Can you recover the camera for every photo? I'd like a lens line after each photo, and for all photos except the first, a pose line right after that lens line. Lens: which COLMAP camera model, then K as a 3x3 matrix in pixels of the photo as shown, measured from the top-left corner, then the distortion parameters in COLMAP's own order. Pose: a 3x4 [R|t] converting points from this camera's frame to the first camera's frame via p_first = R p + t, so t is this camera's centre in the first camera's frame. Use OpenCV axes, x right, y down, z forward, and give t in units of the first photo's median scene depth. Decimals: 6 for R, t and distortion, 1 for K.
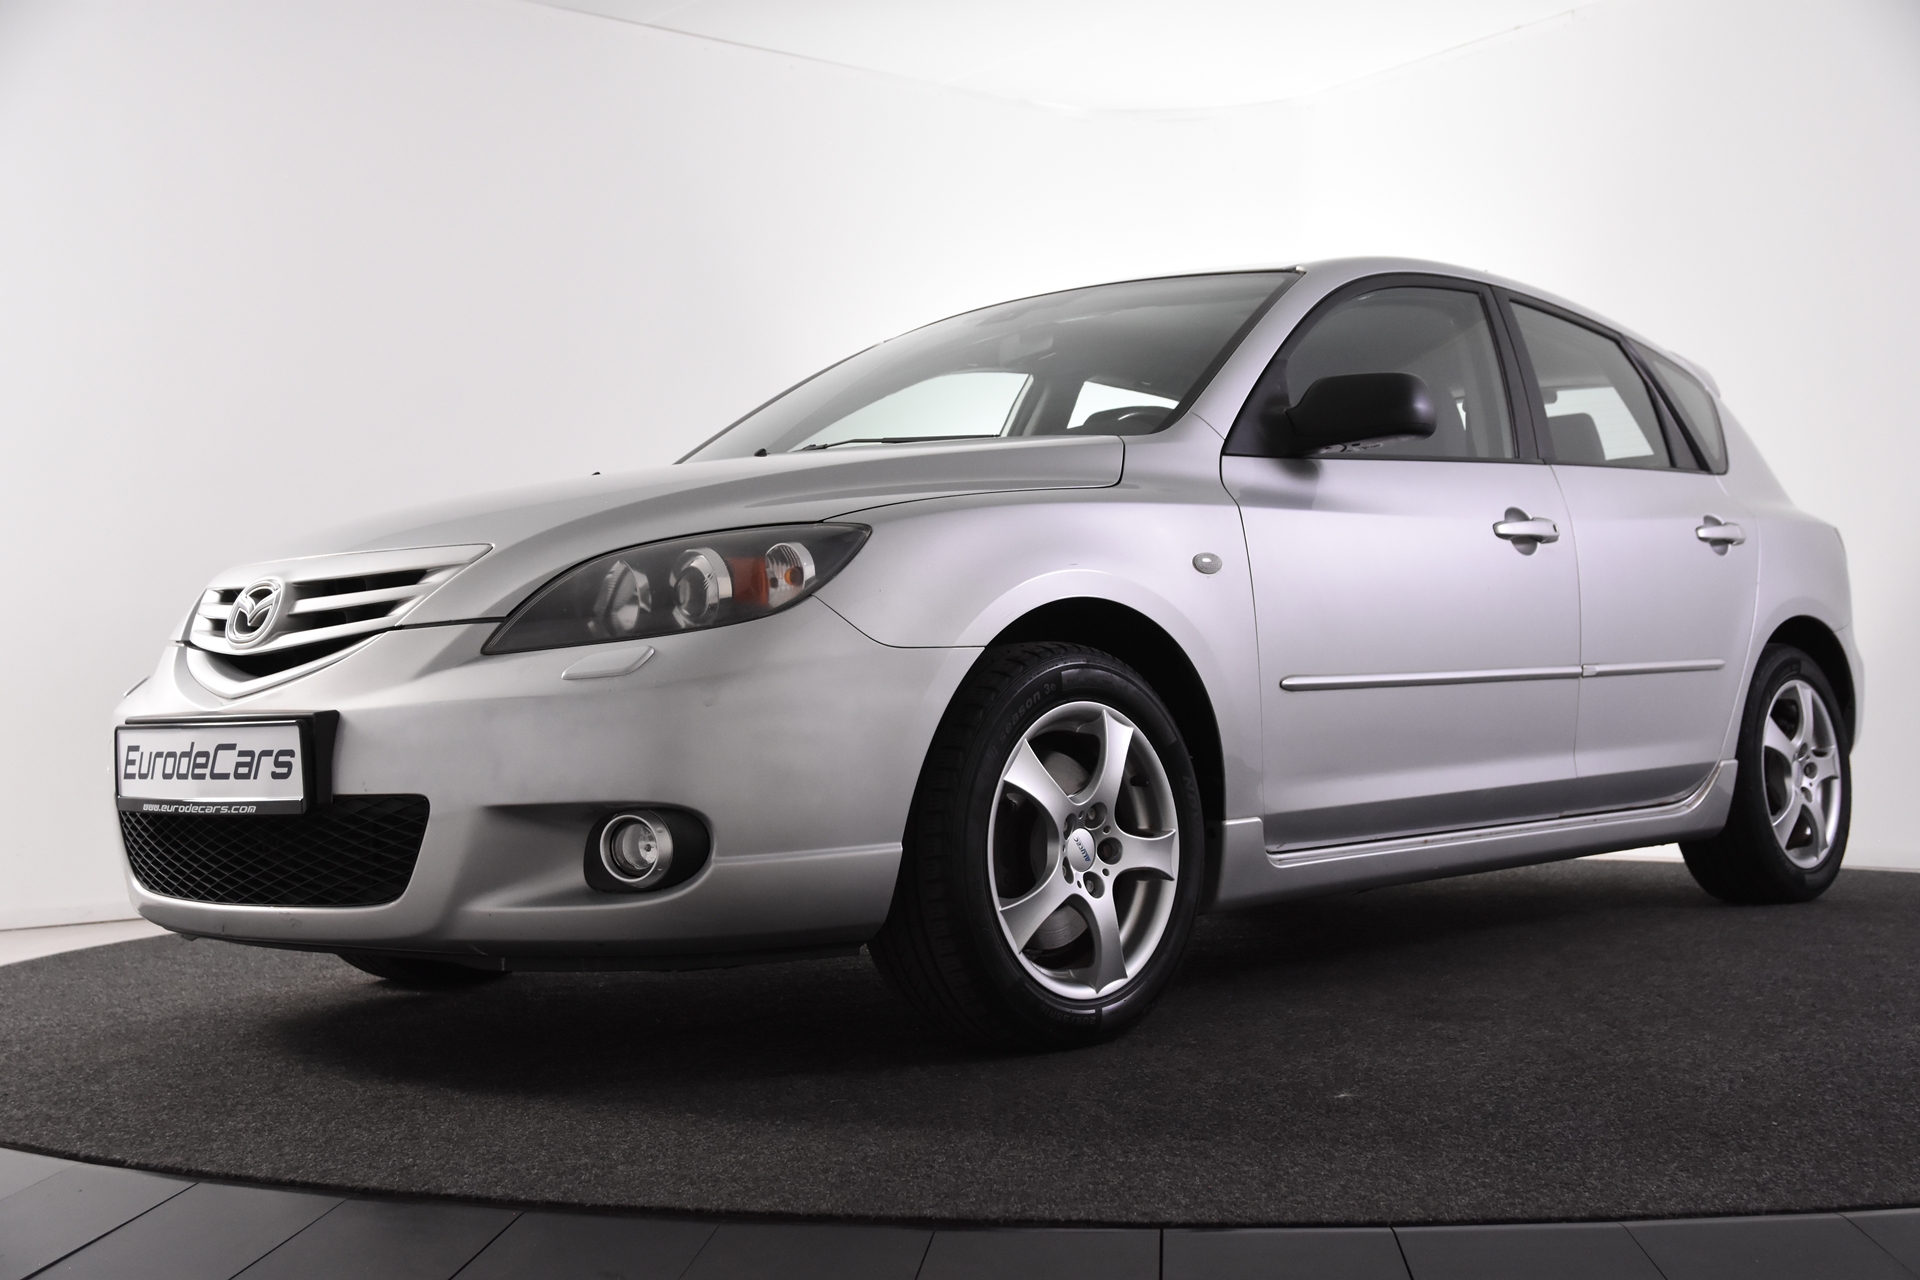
lens RADIAL K [[2218.1, 0, 964.3], [0, 2218.1, 631.3], [0, 0, 1]] dist [-0.018636, 0.000000]
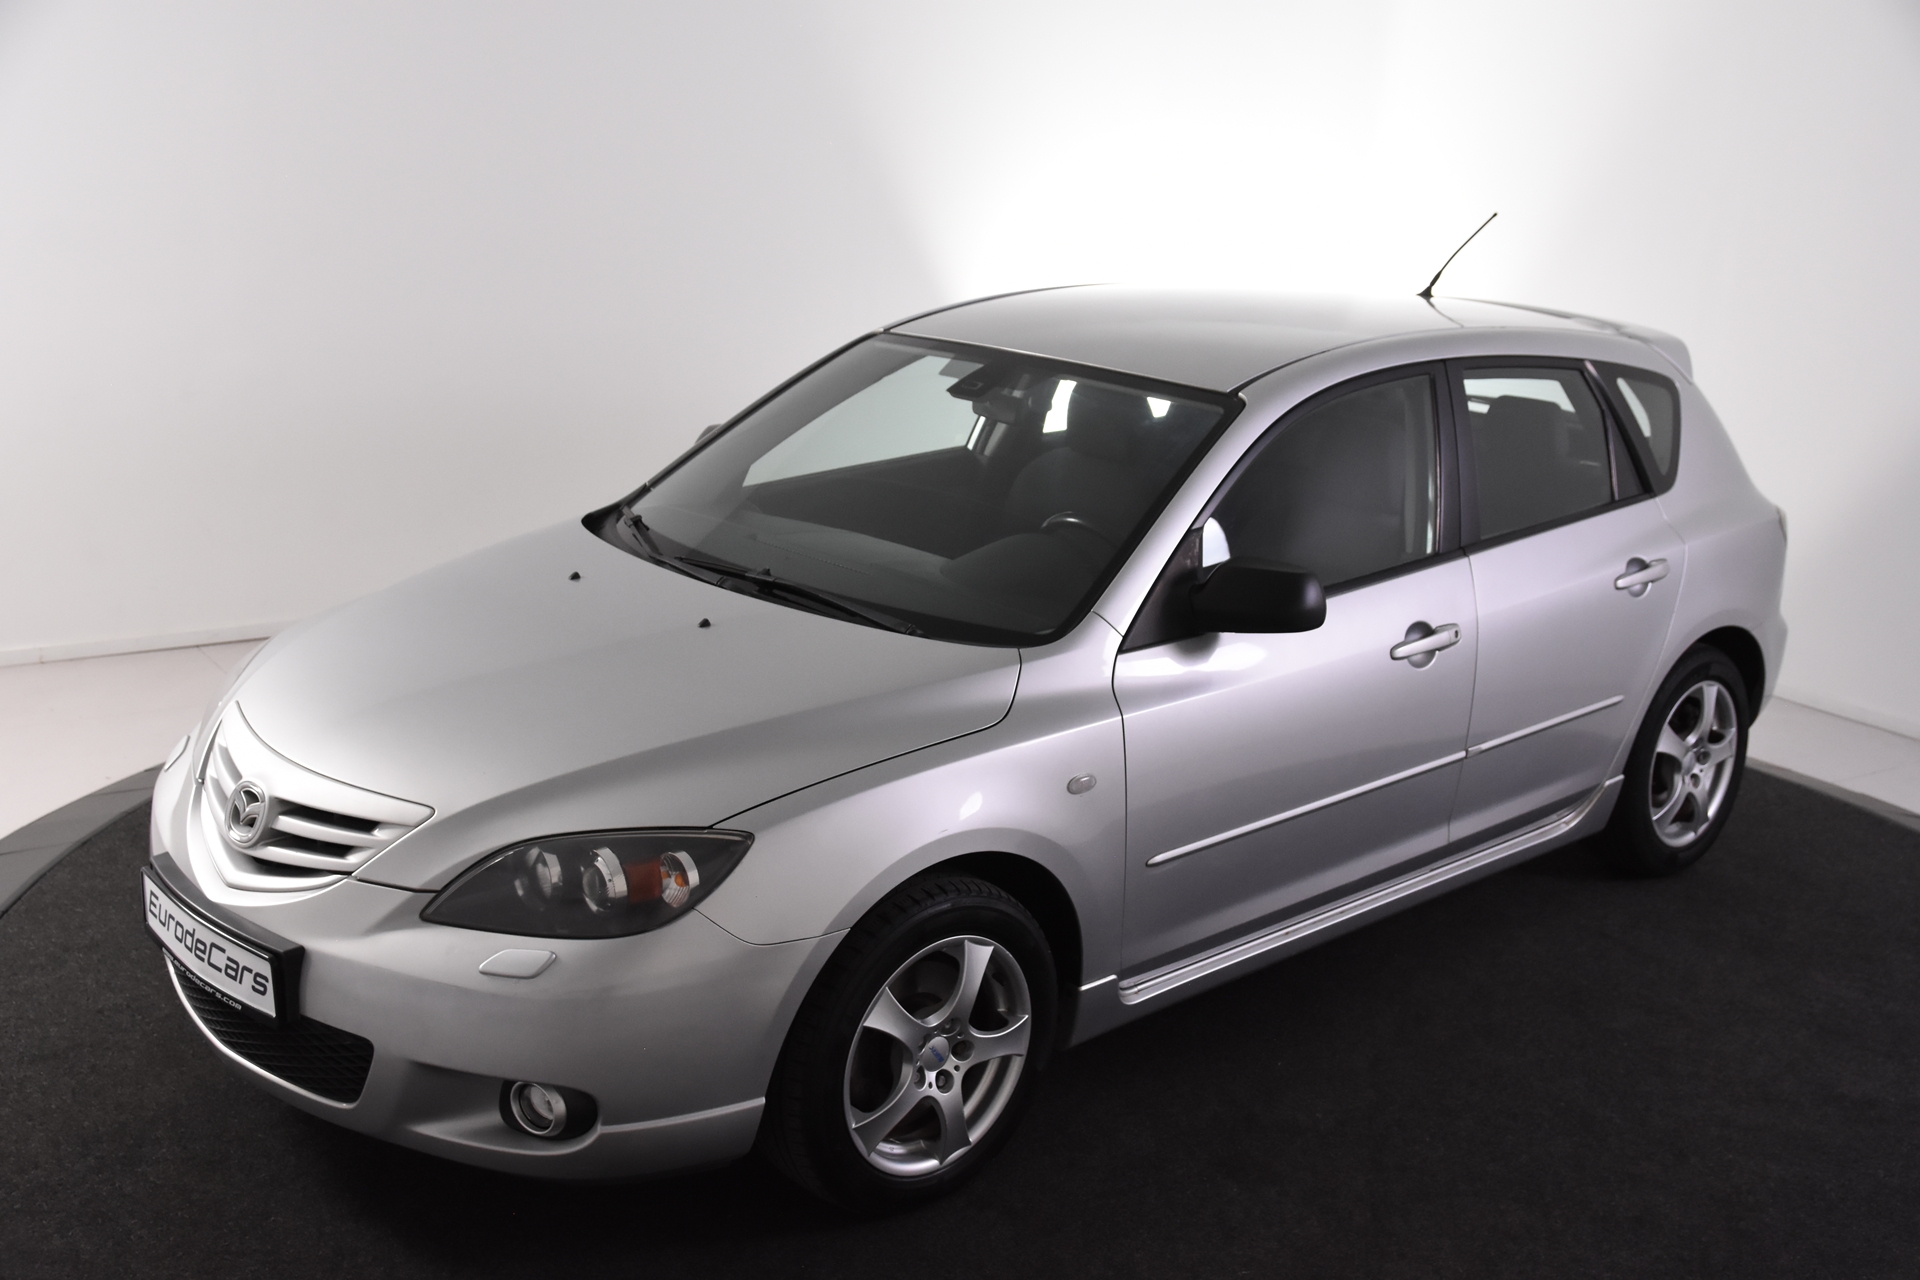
lens RADIAL K [[2034.7, 0, 955.4], [0, 2034.7, 646.3], [0, 0, 1]] dist [-0.010892, 0.000000]
pose [[0.994373, 0.086065, -0.061774, 0.116495], [-0.063859, 0.952207, 0.298705, -0.452720], [0.084529, -0.293079, 0.952344, 0.032857]]
